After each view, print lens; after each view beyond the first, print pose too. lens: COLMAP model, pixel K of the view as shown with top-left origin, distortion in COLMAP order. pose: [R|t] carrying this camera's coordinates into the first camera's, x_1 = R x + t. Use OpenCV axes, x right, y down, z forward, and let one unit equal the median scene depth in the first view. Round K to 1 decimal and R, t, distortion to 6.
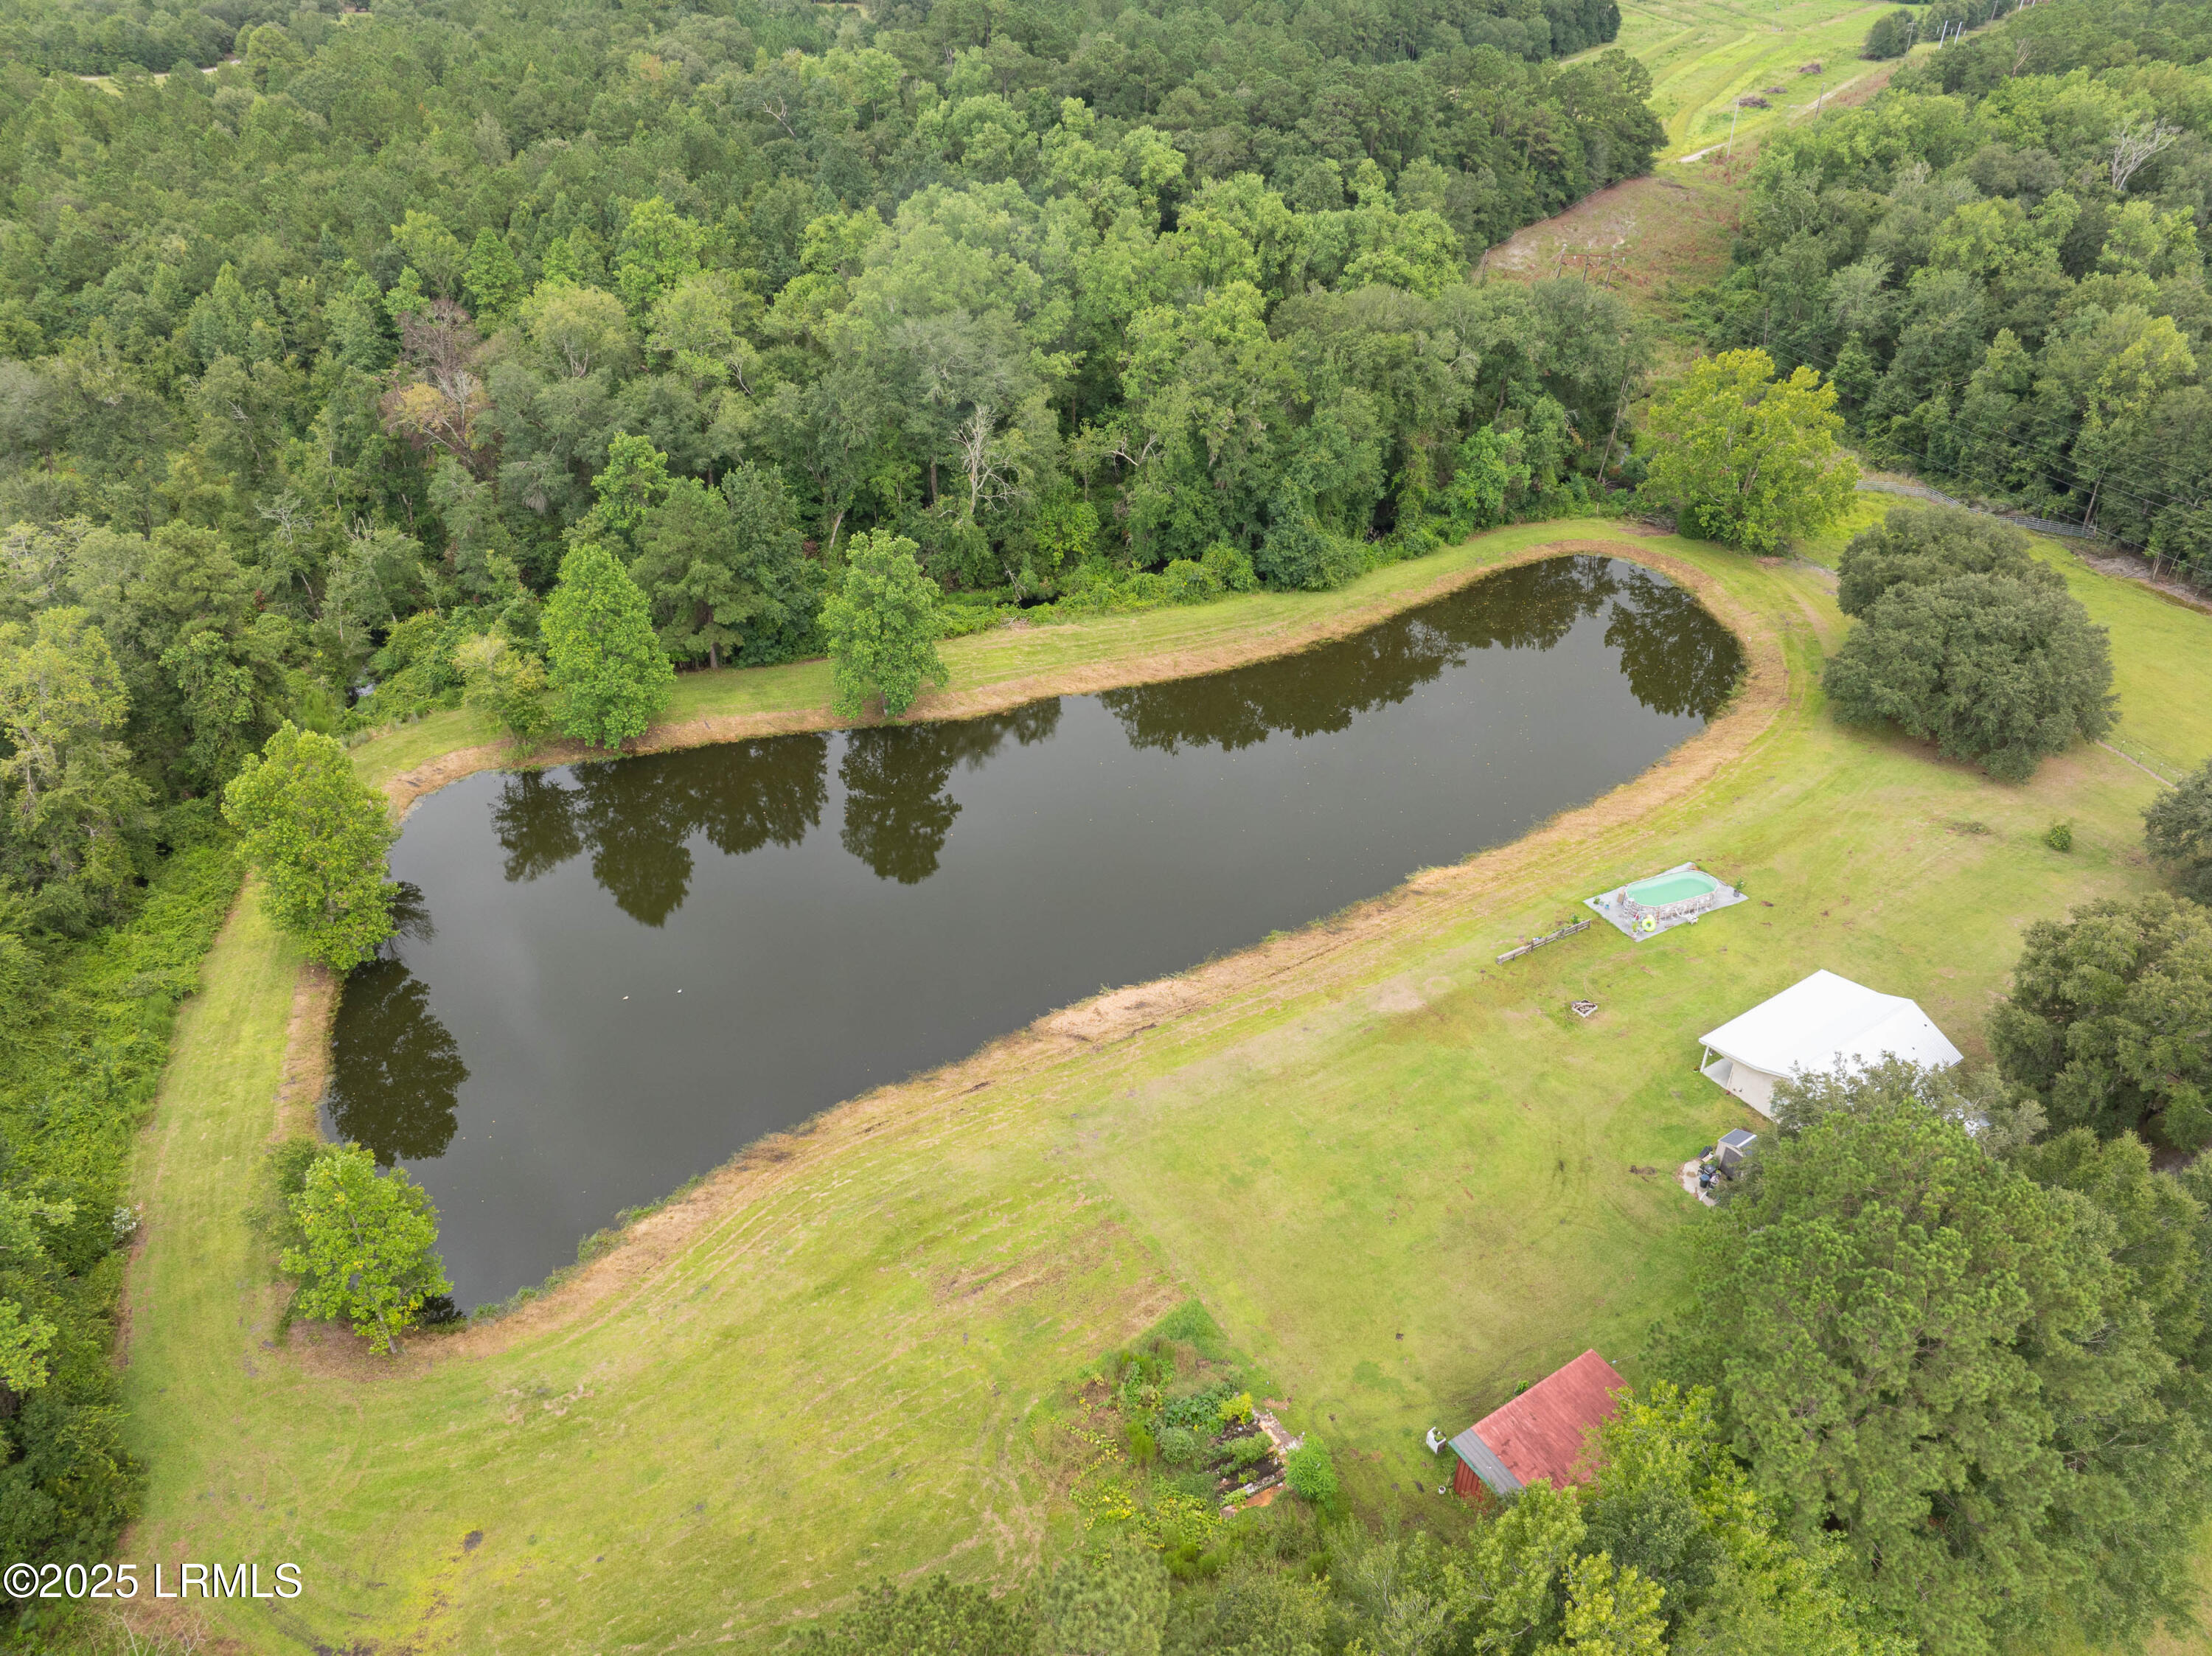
lens RADIAL K [[1555.7, 0, 1117.2], [0, 1555.7, 820.2], [0, 0, 1]] dist [-0.045182, 0.008627]
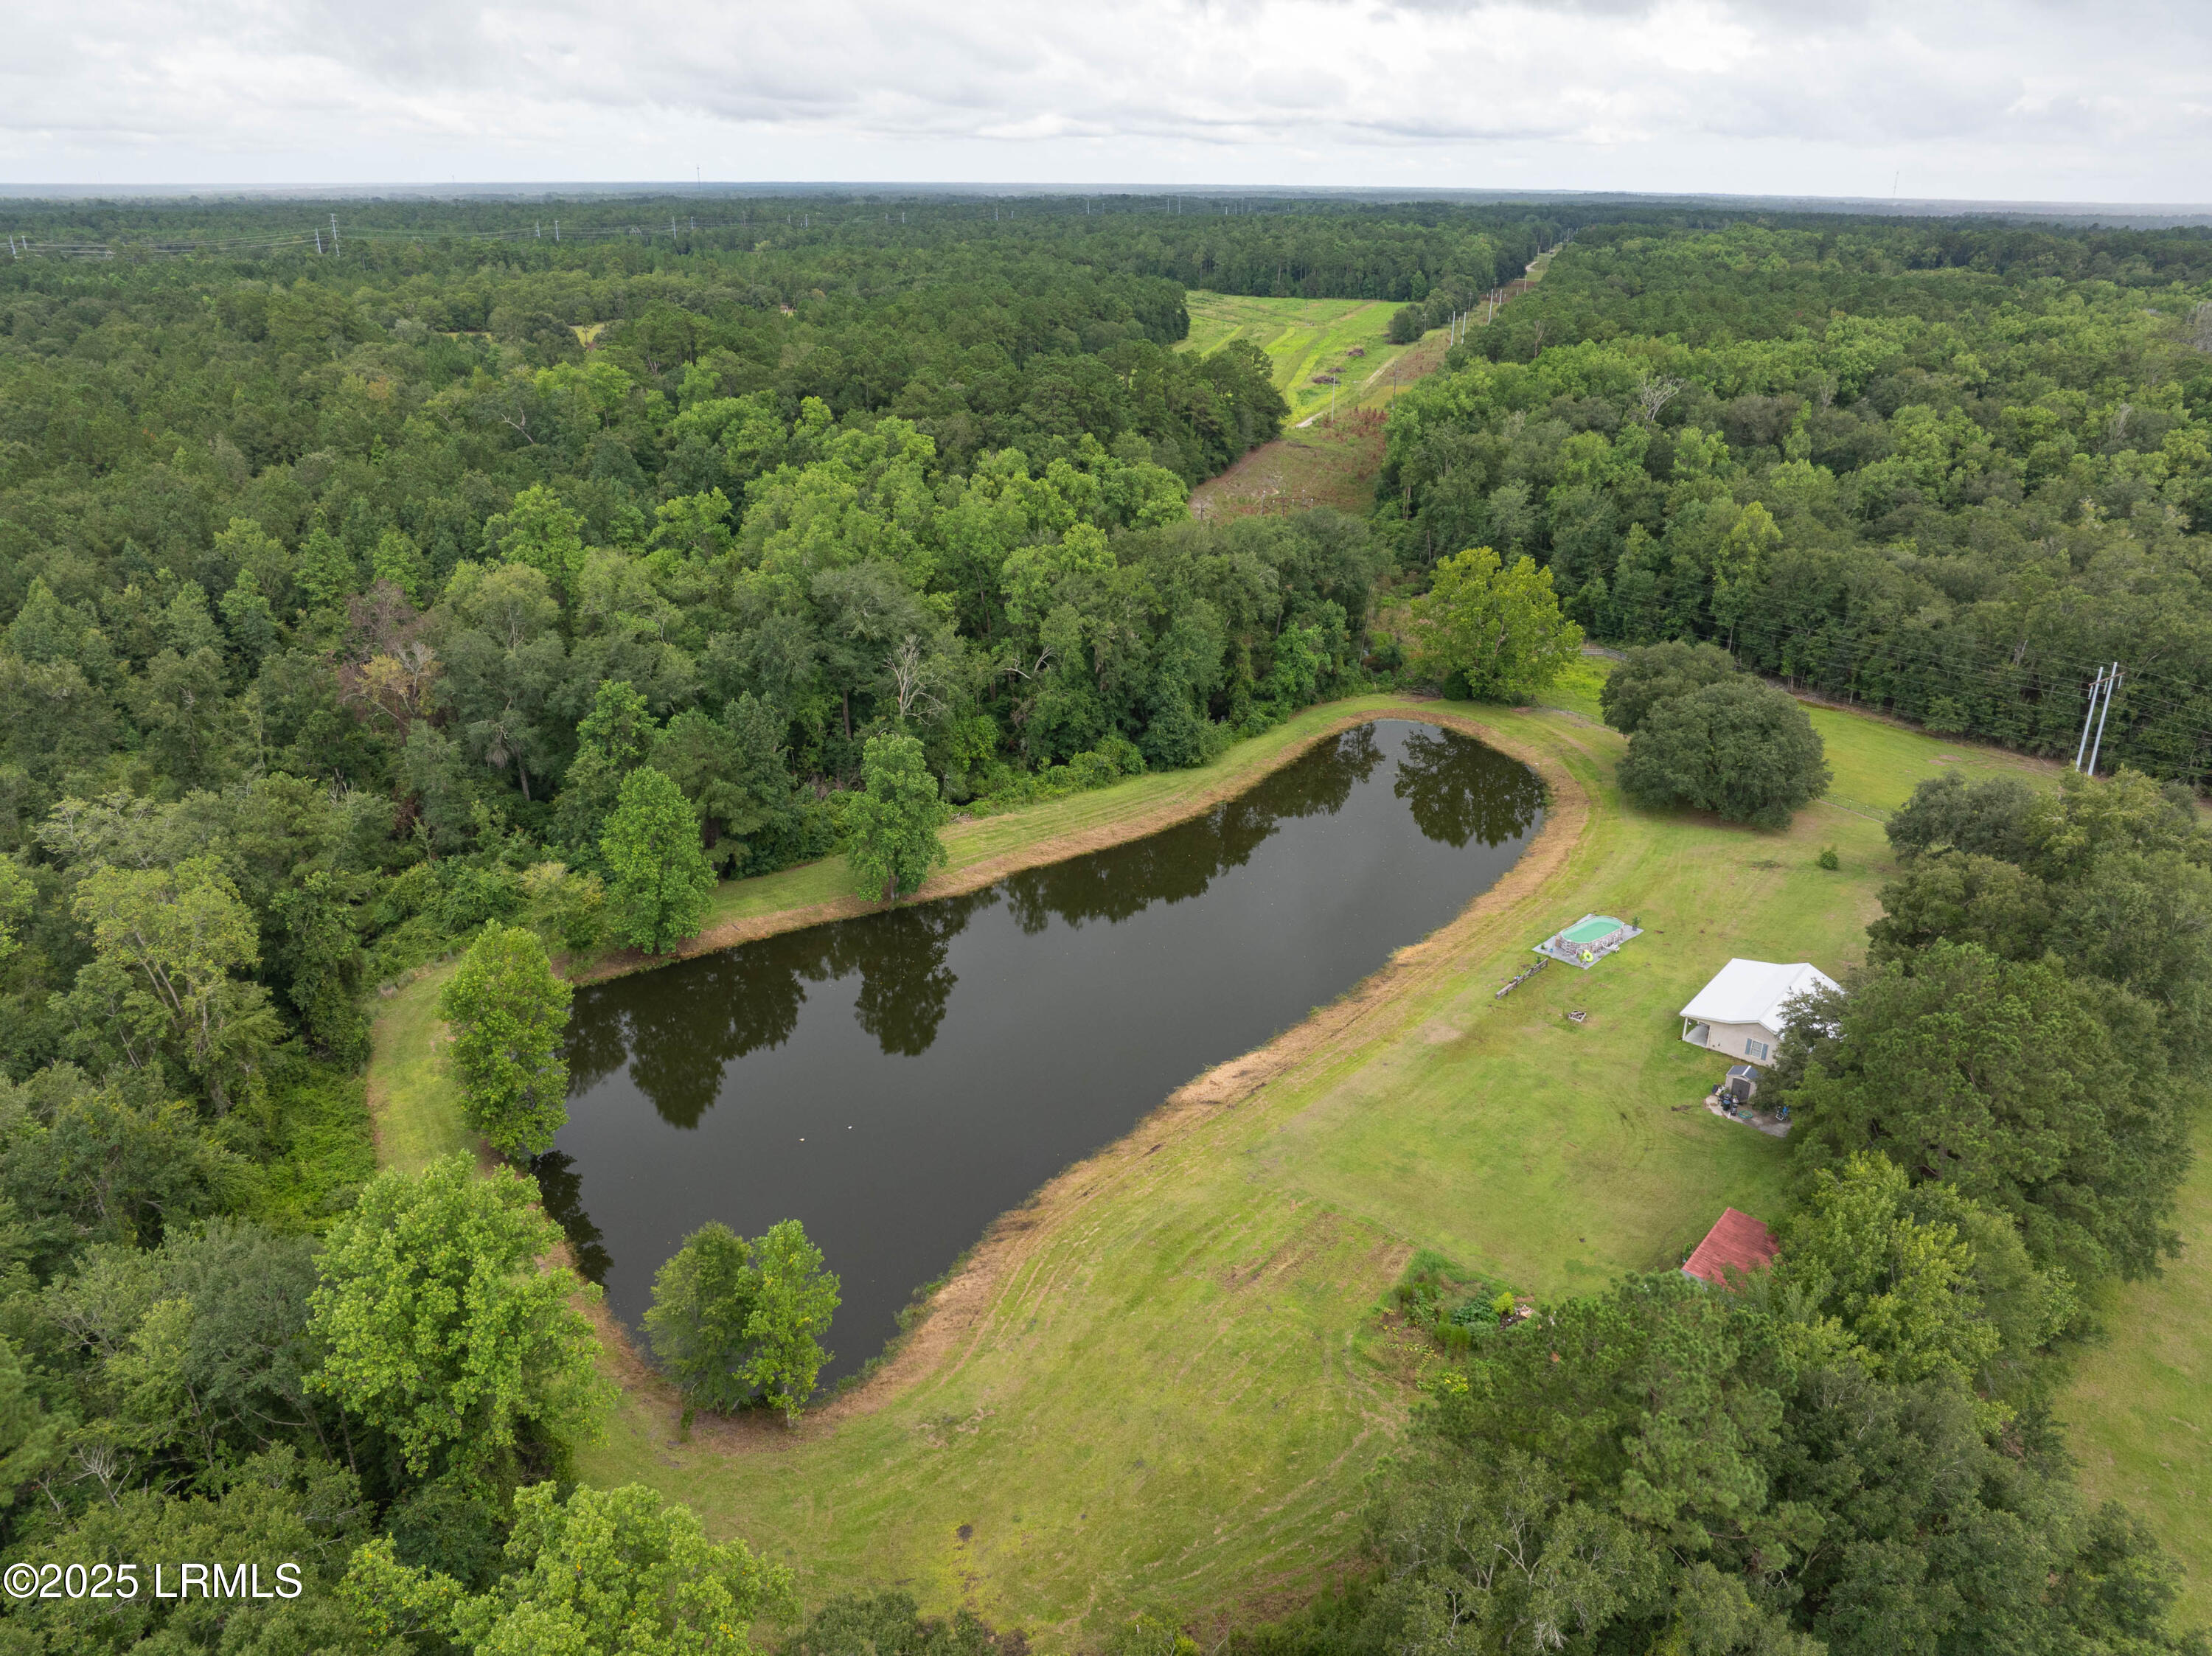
lens RADIAL K [[1555.7, 0, 1117.2], [0, 1555.7, 820.2], [0, 0, 1]] dist [-0.045182, 0.008627]
pose [[0.956932, -0.111973, 0.267851, -0.250910], [0.157642, 0.975171, -0.155534, 0.066360], [-0.243785, 0.191060, 0.950823, -0.101336]]
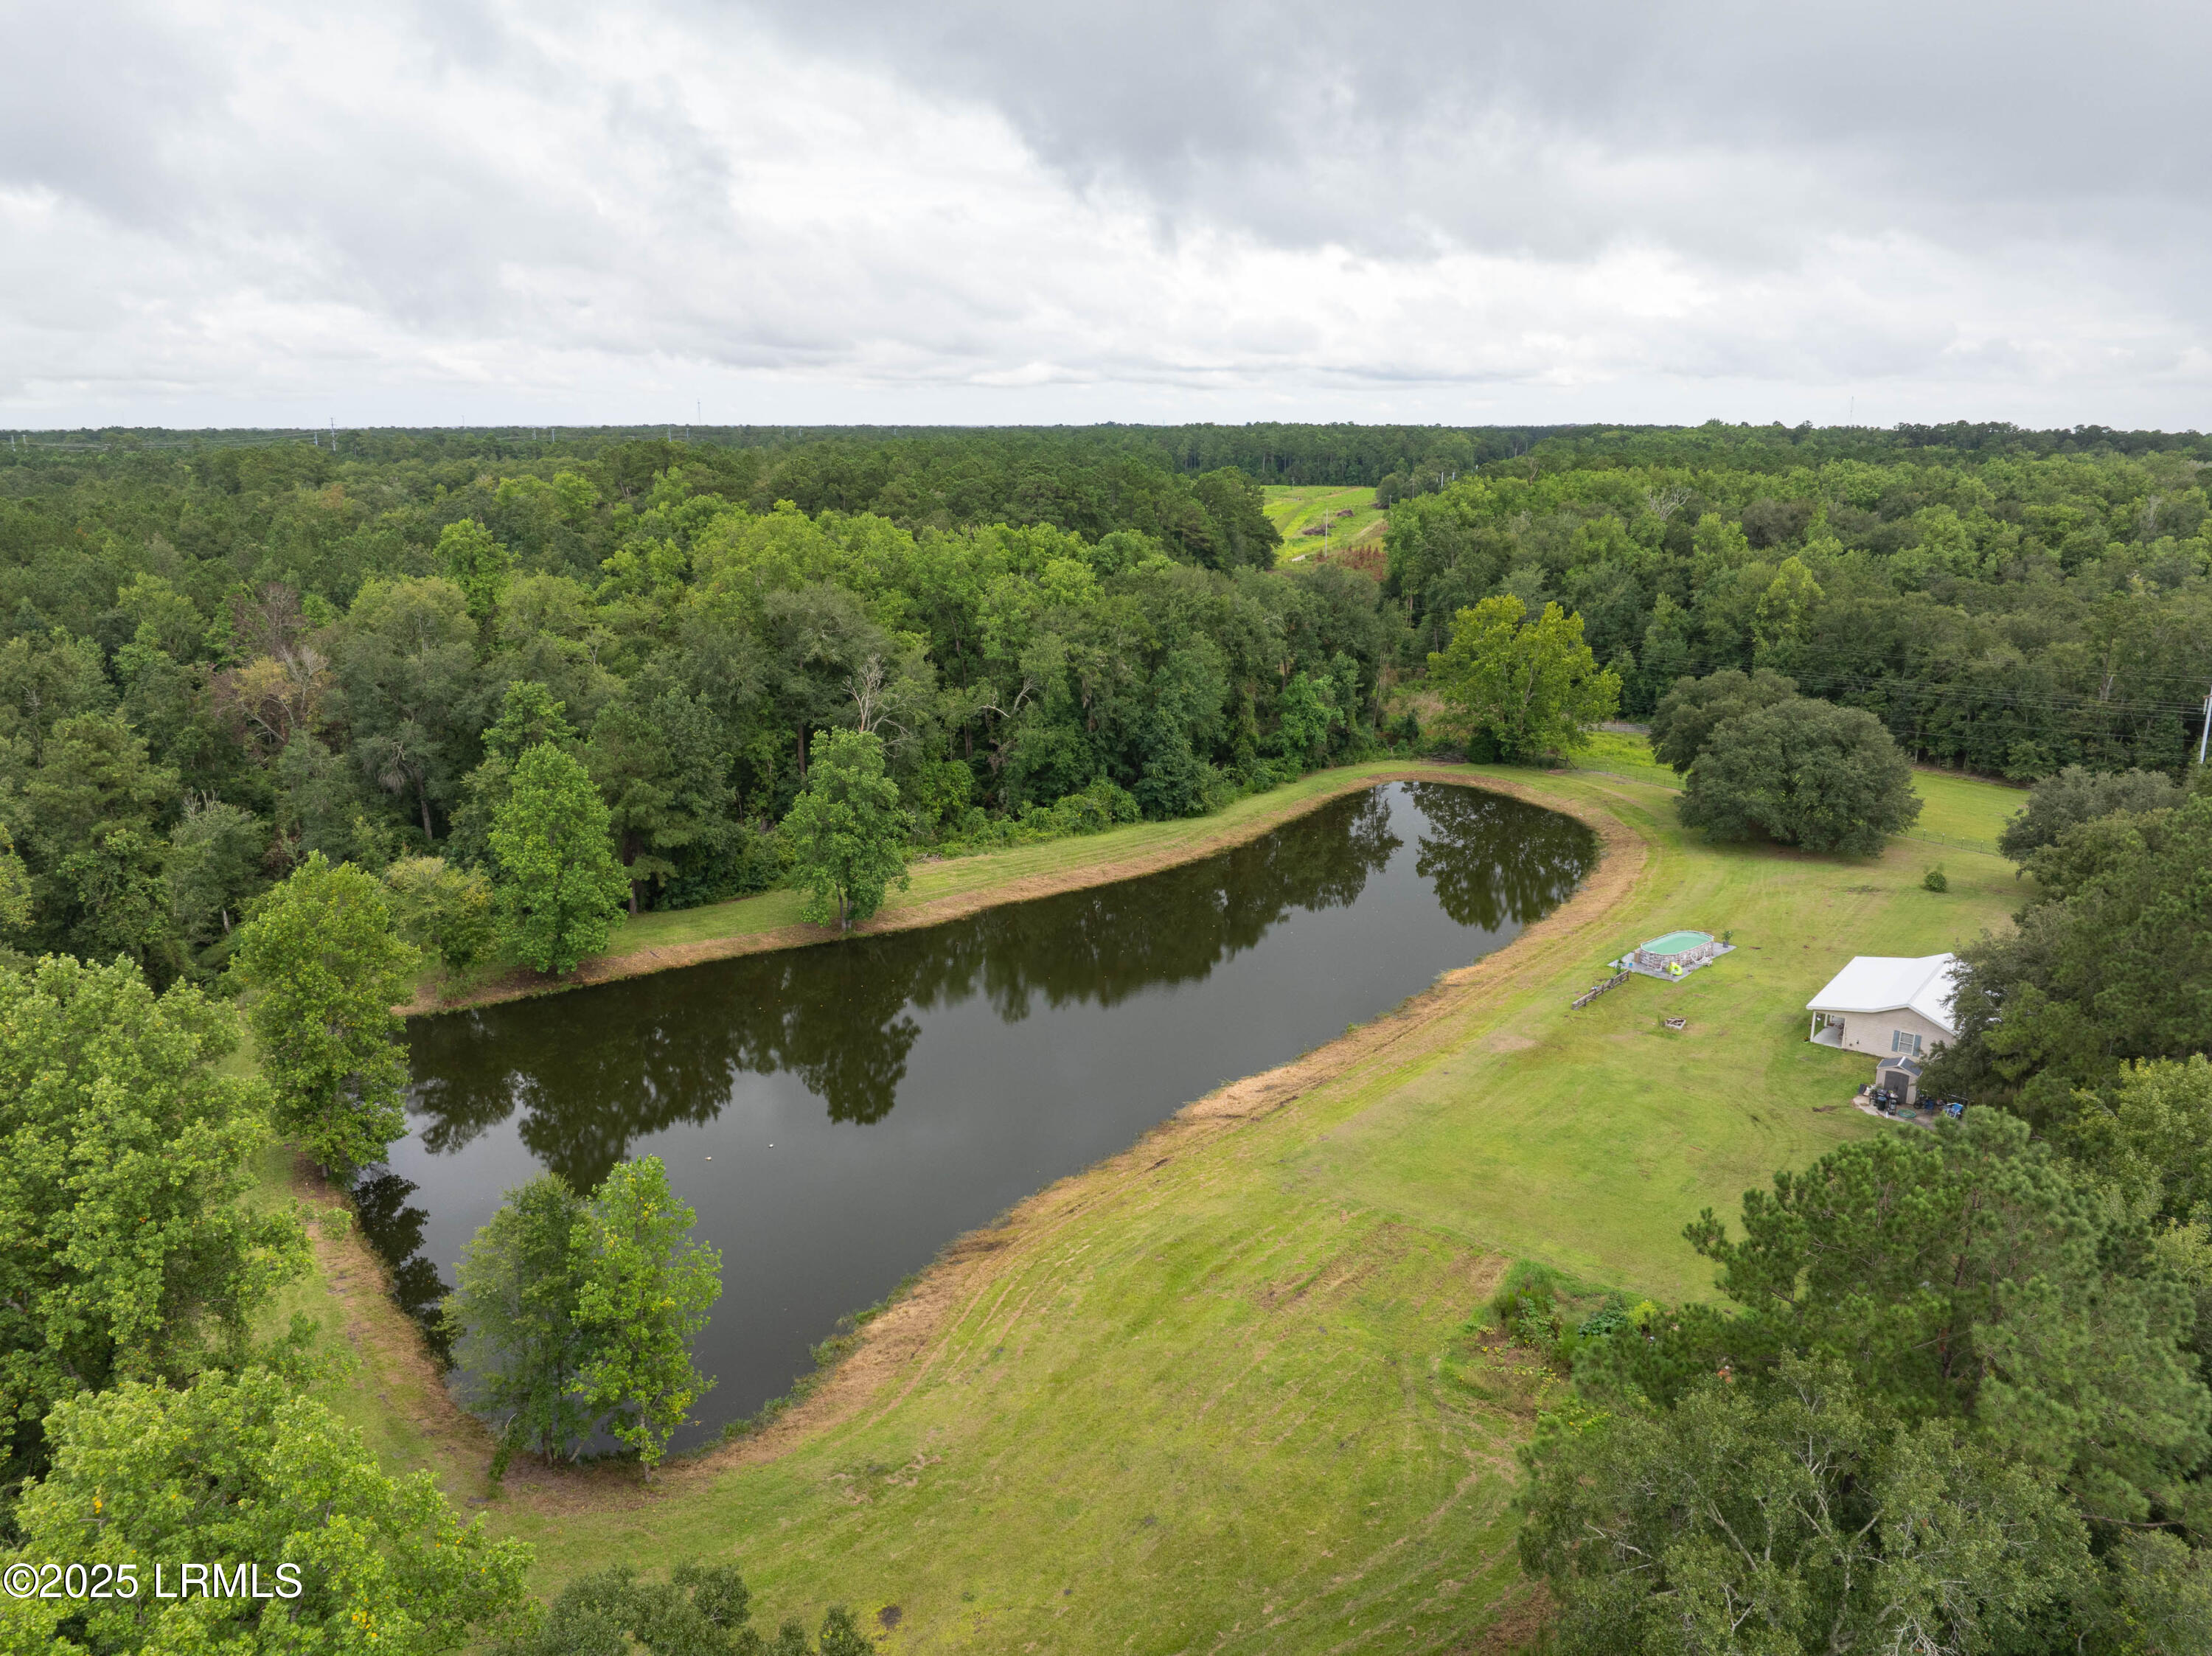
lens RADIAL K [[1555.7, 0, 1117.2], [0, 1555.7, 820.2], [0, 0, 1]] dist [-0.045182, 0.008627]
pose [[0.954311, -0.079637, 0.288007, -0.224484], [0.166664, 0.941843, -0.291813, 0.151423], [-0.248018, 0.326480, 0.912084, 0.063080]]
